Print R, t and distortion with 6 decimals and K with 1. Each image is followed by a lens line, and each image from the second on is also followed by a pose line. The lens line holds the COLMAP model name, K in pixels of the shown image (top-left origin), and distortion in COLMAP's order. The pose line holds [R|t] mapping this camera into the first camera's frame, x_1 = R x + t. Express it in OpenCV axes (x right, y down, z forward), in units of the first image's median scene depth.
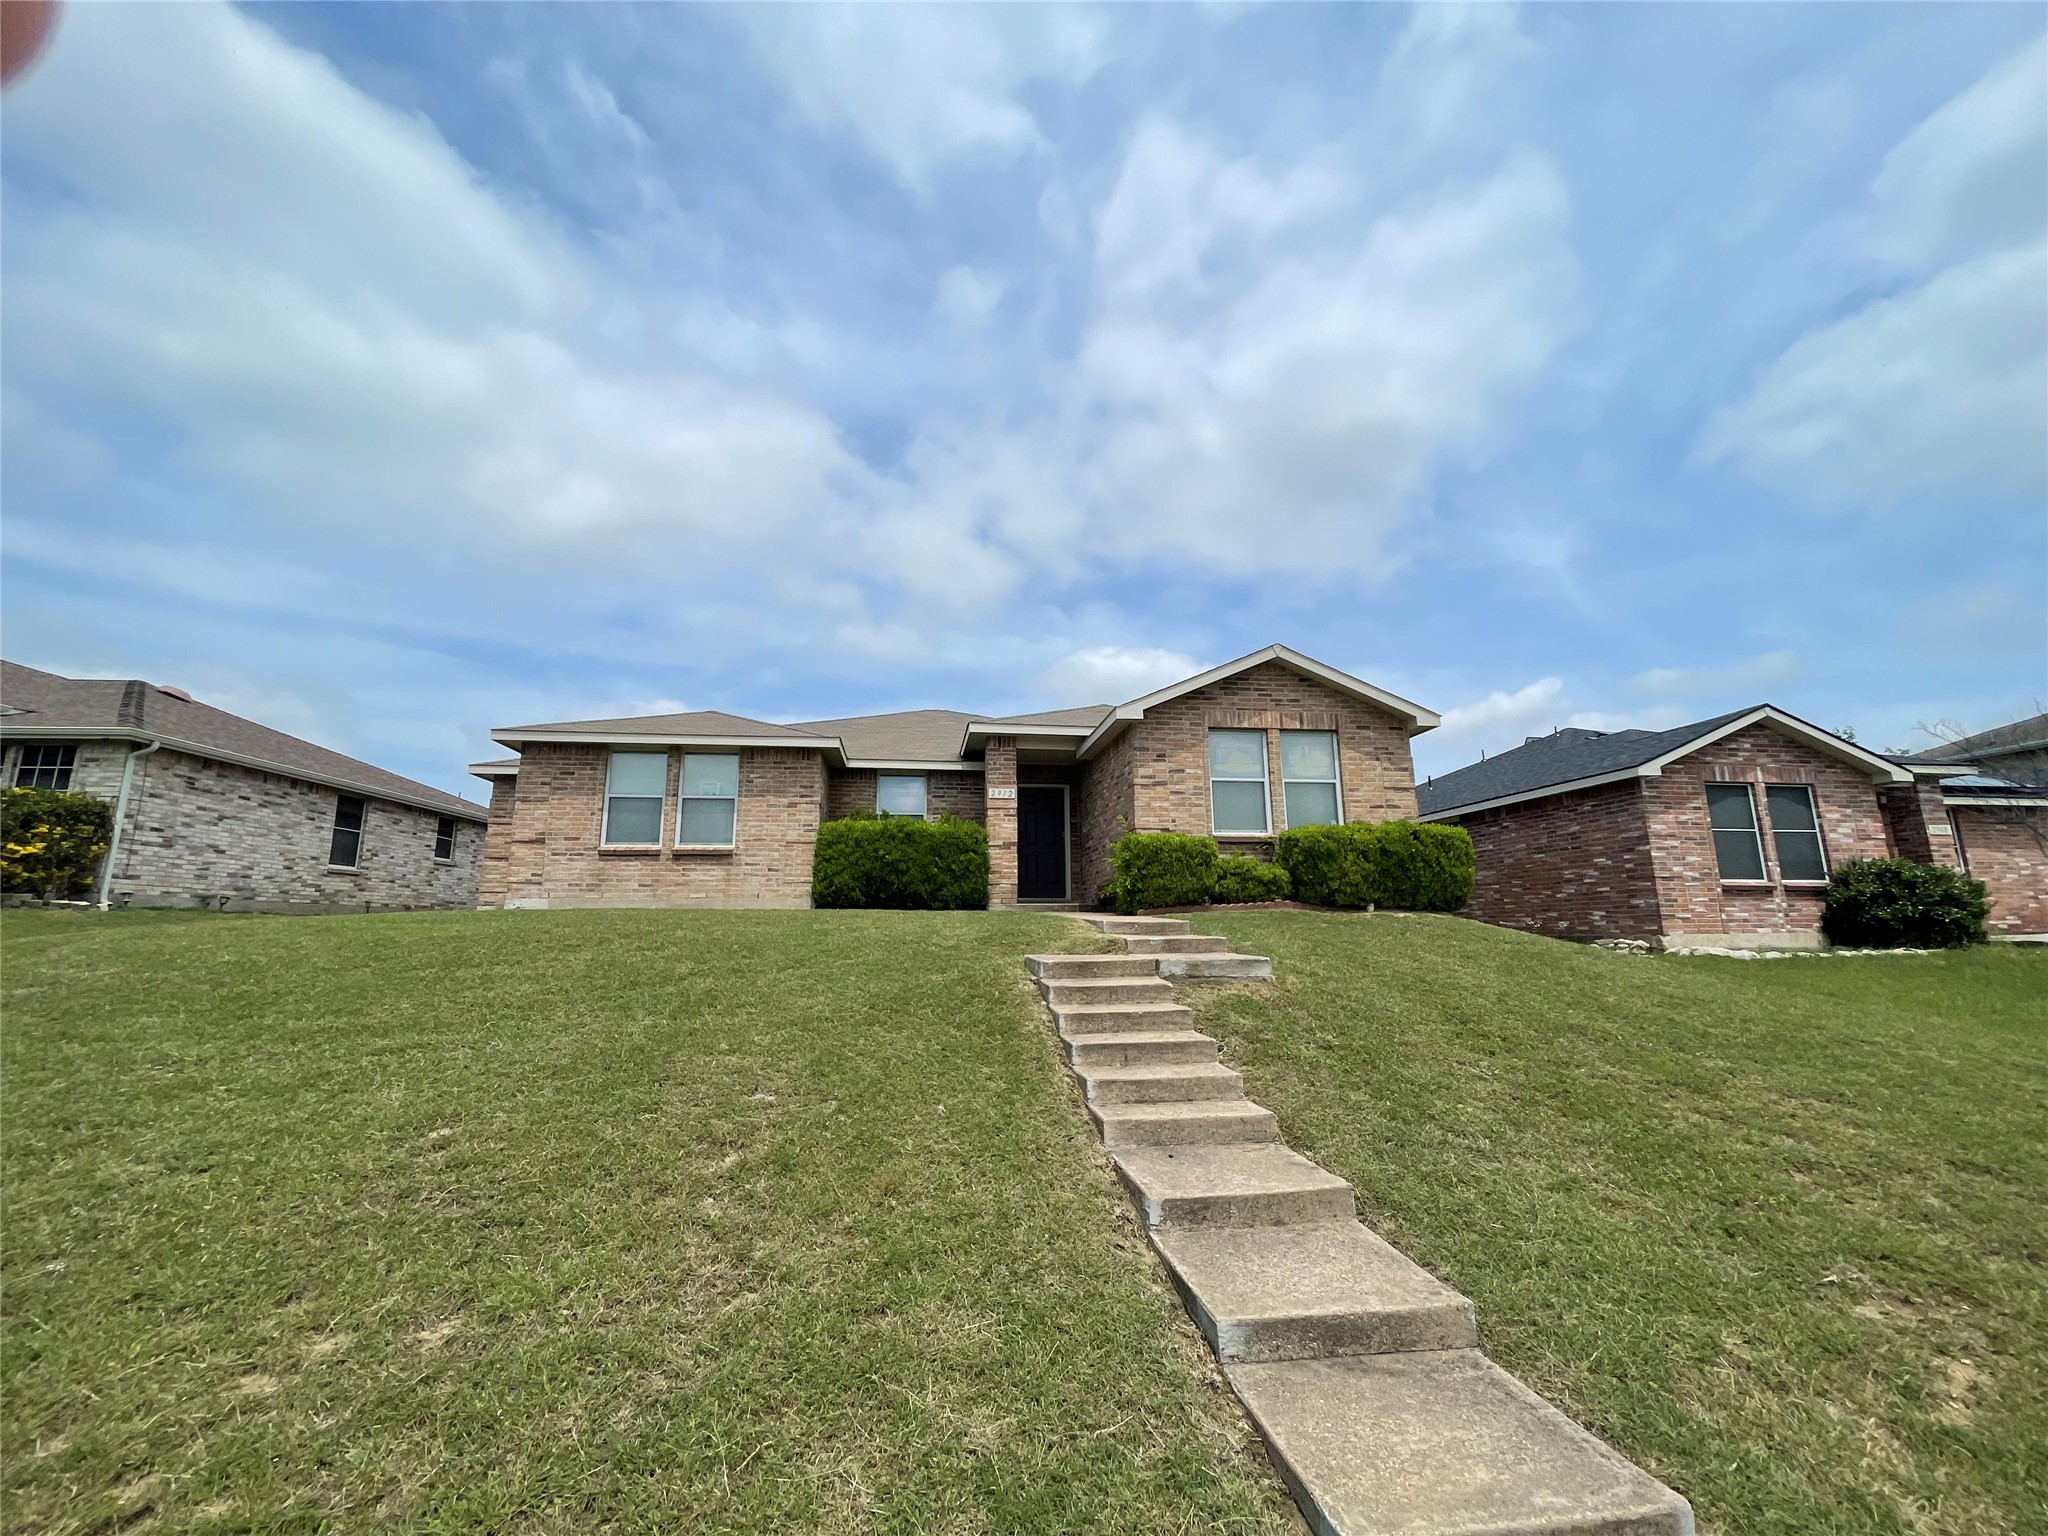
lens RADIAL K [[834.3, 0, 1018.2], [0, 834.3, 768.4], [0, 0, 1]] dist [-0.000097, 0.000272]
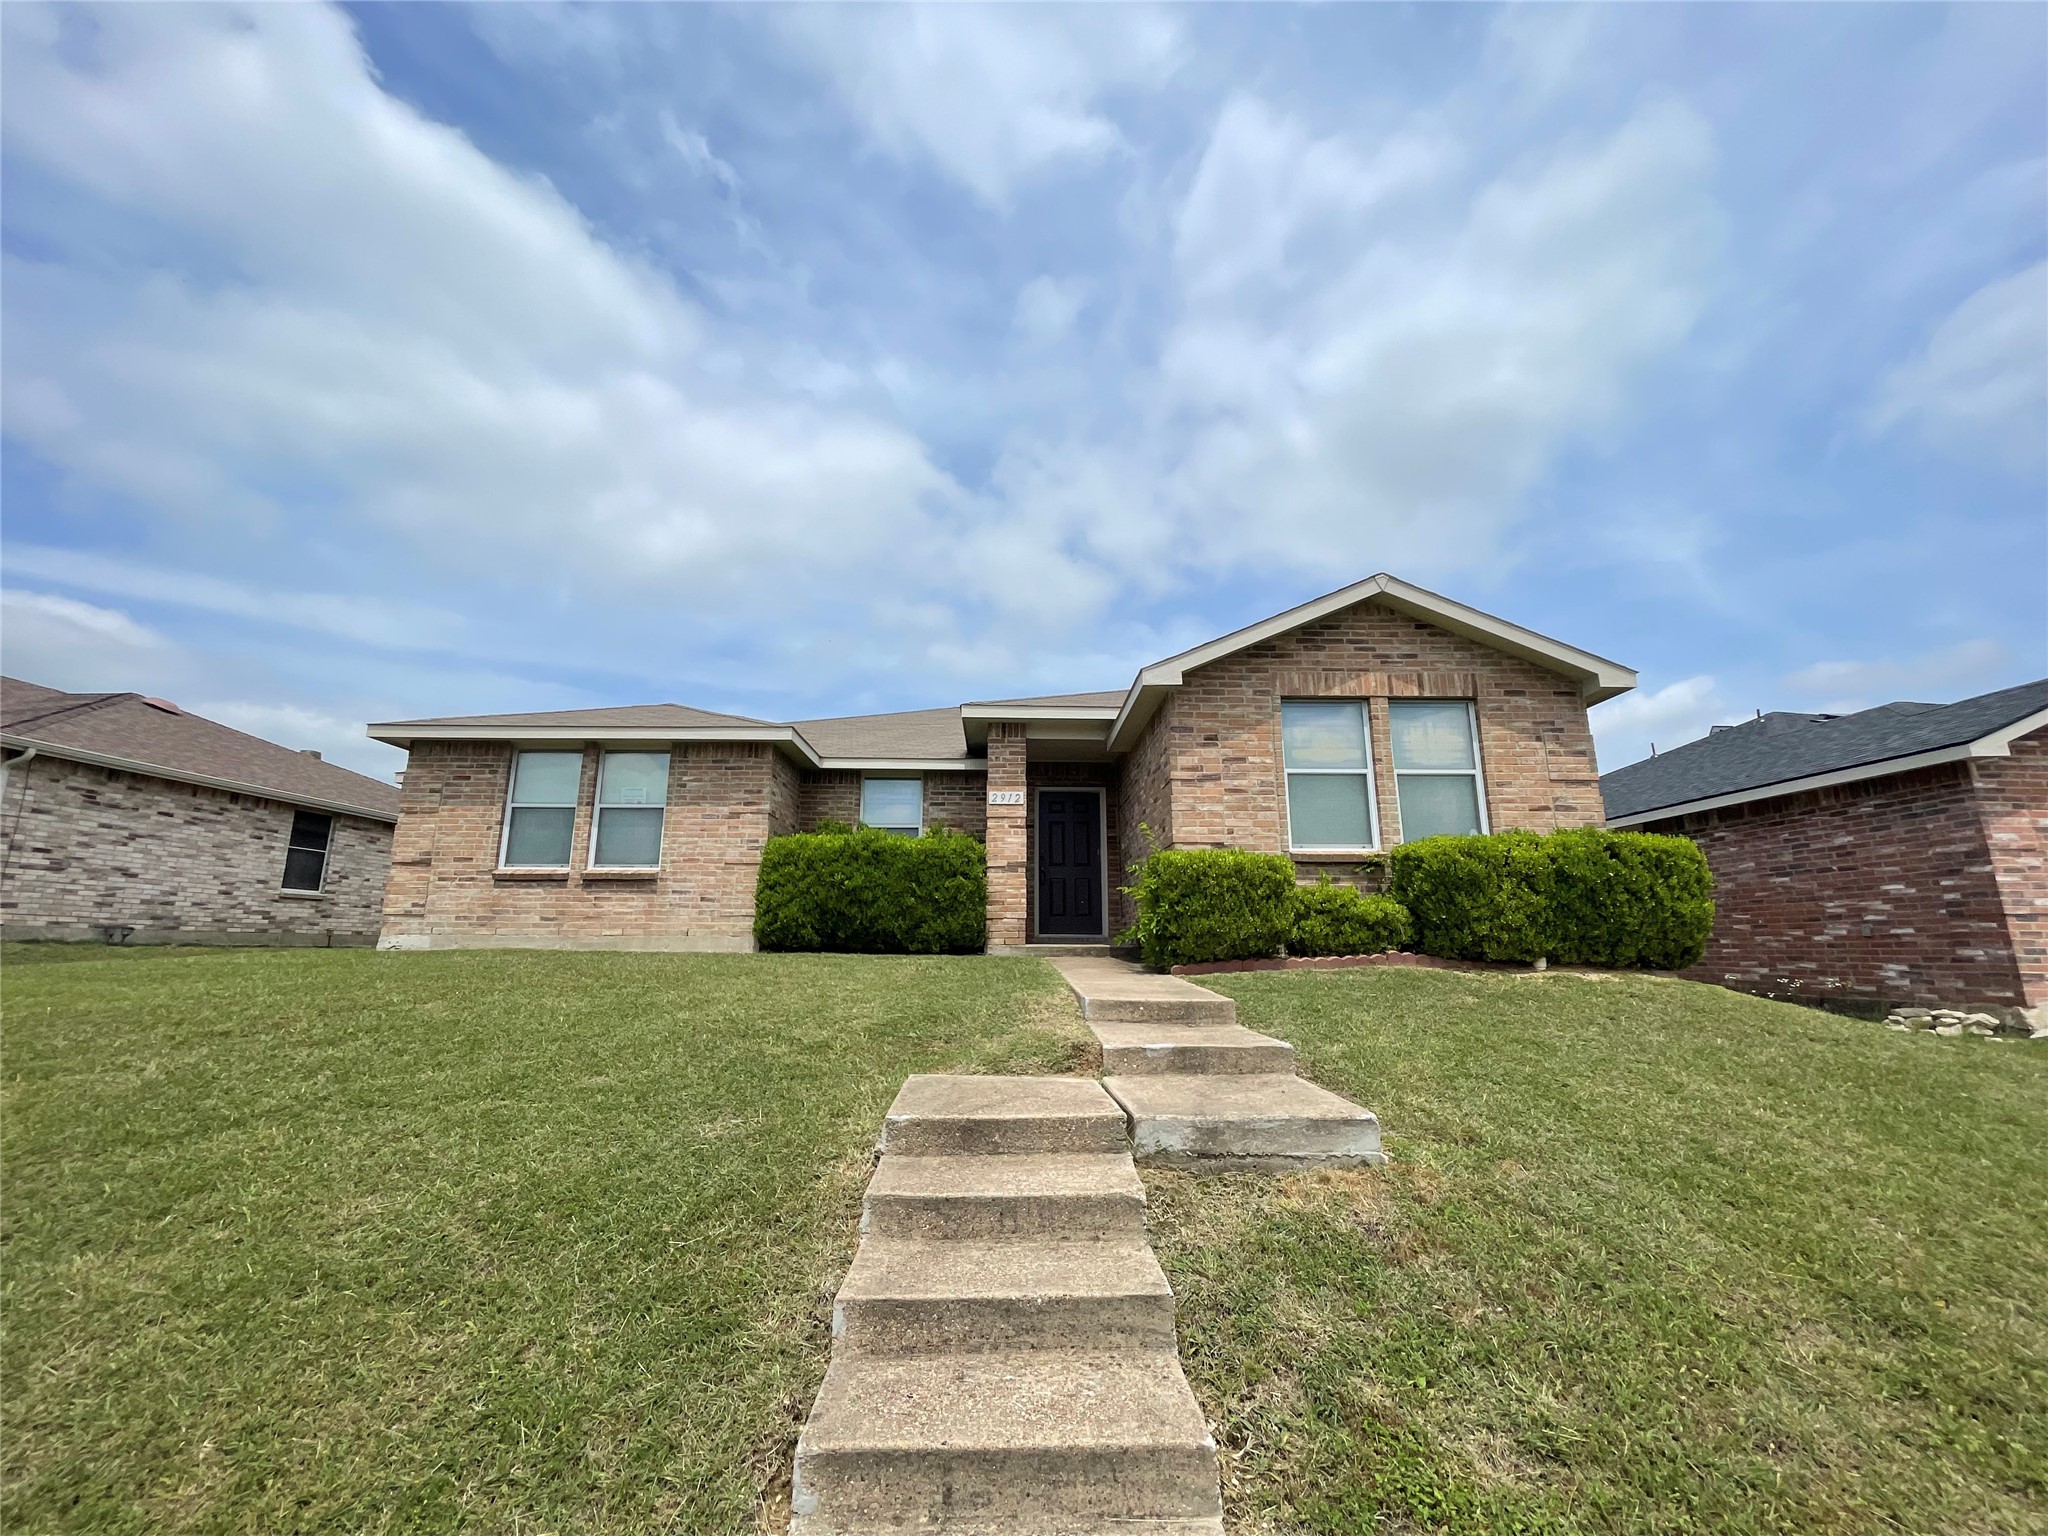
lens RADIAL K [[826.0, 0, 1024.0], [0, 826.0, 768.0], [0, 0, 1]] dist [-0.011520, 0.007030]
pose [[0.993598, -0.015435, -0.111917, 0.085150], [0.012980, 0.999660, -0.022636, 0.021392], [0.112228, 0.021038, 0.993460, 0.274857]]
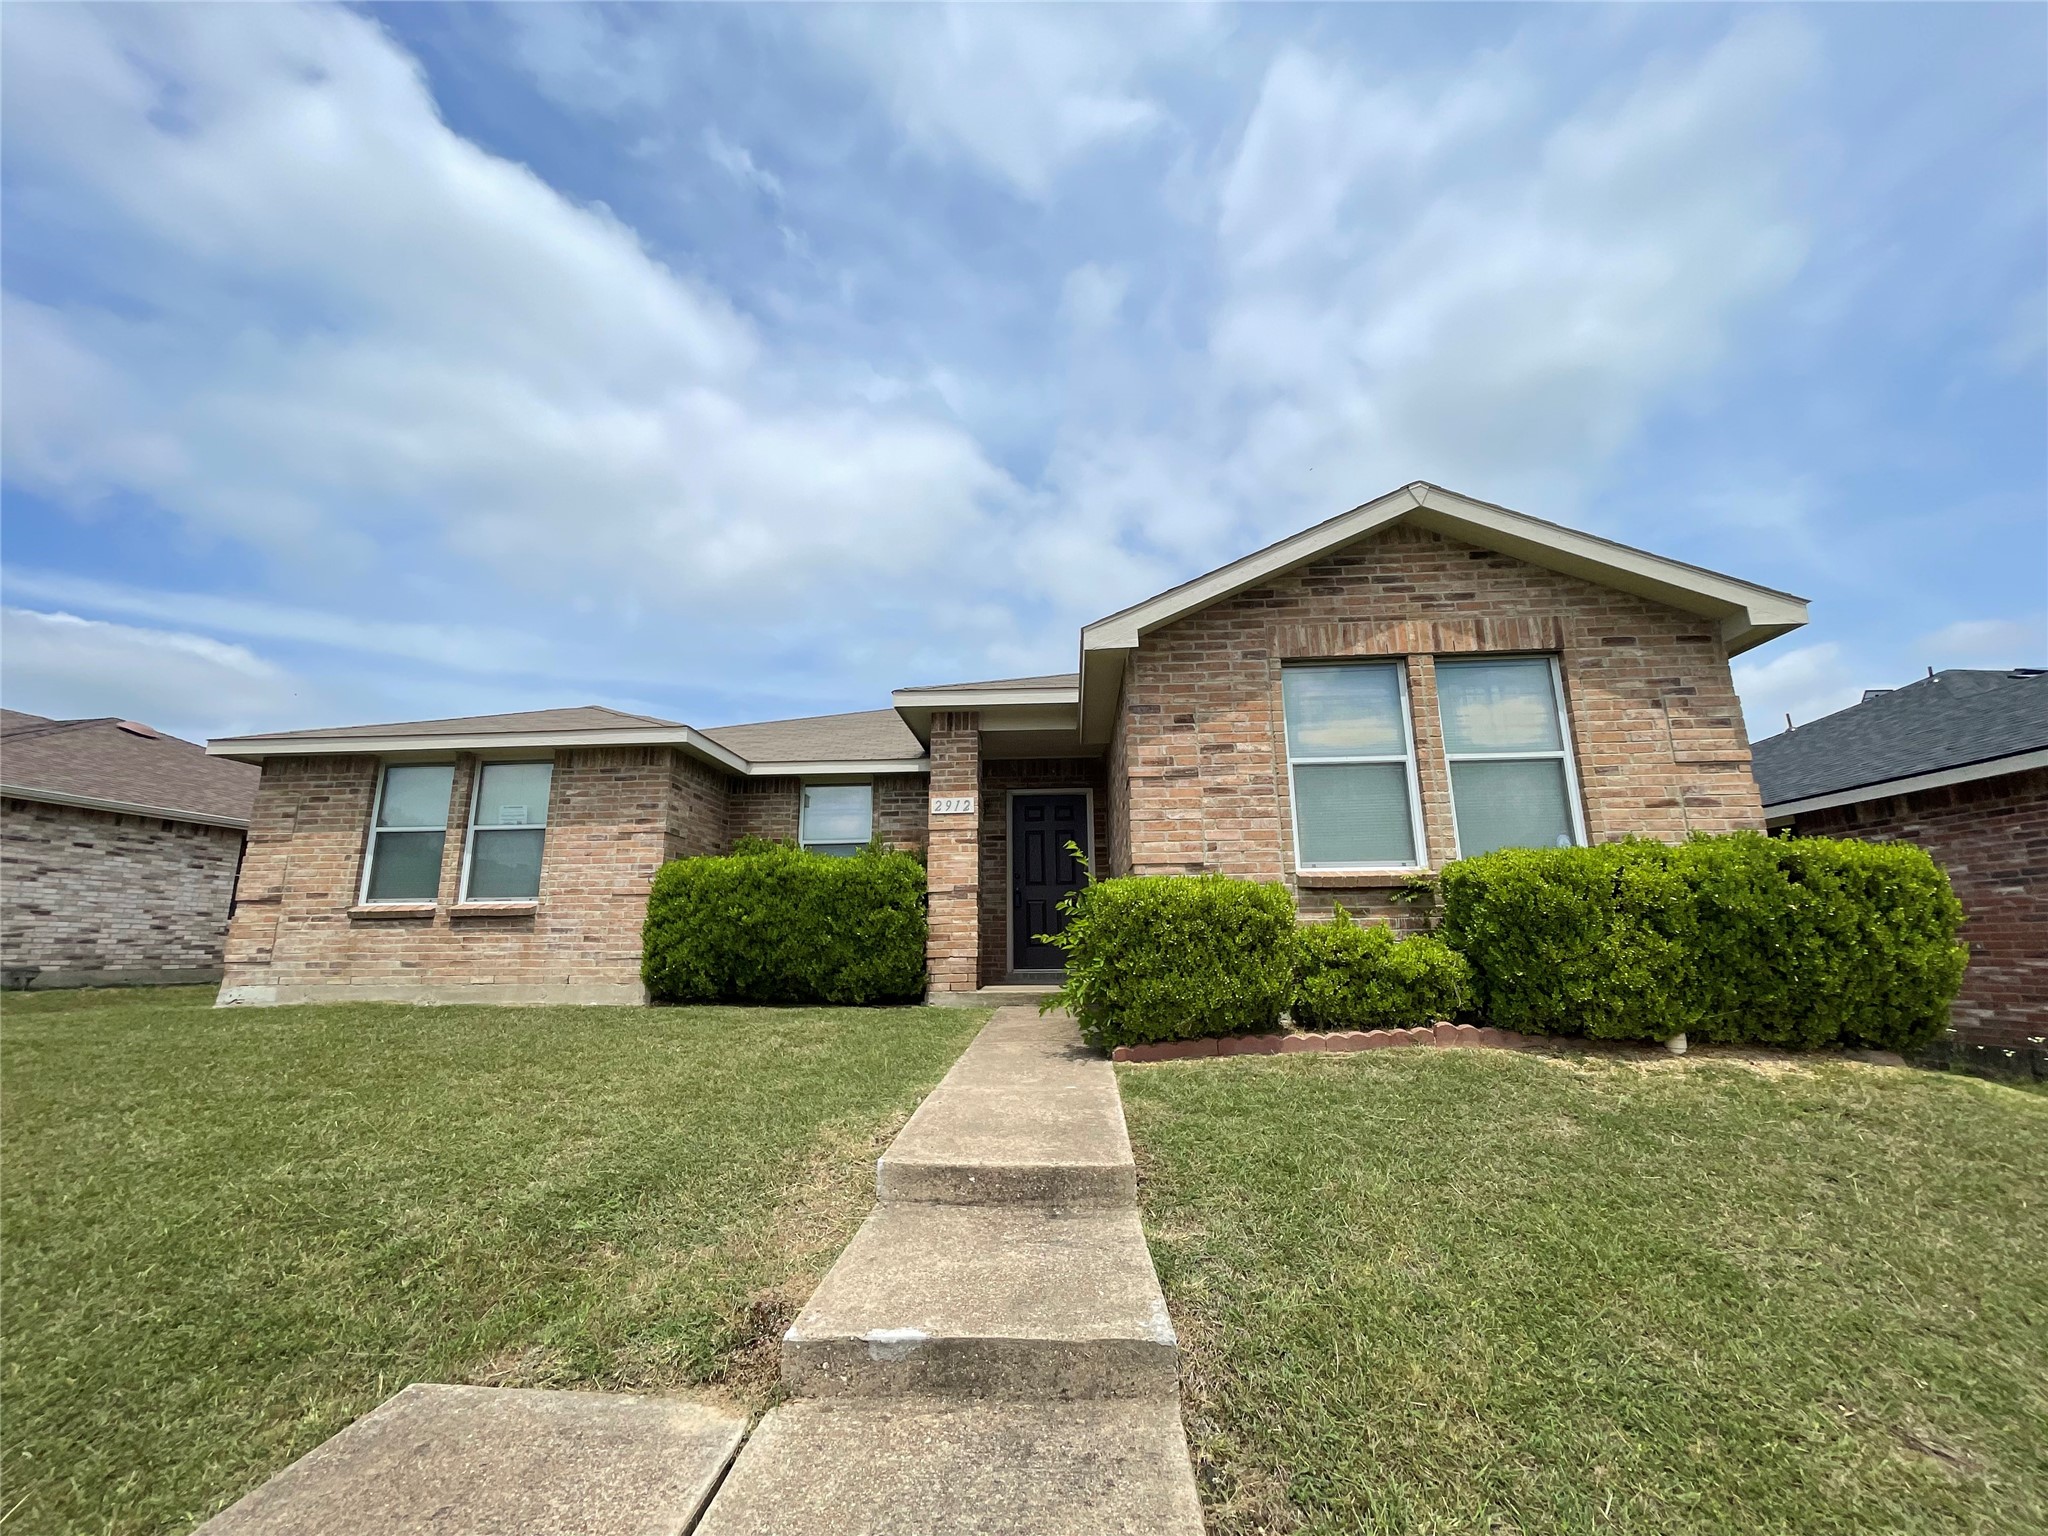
lens RADIAL K [[822.0, 0, 1030.1], [0, 822.0, 768.4], [0, 0, 1]] dist [-0.017305, 0.013846]
pose [[0.981213, -0.045030, -0.187597, 0.157615], [0.041395, 0.998872, -0.023253, 0.020570], [0.188432, 0.015050, 0.981971, 0.452032]]
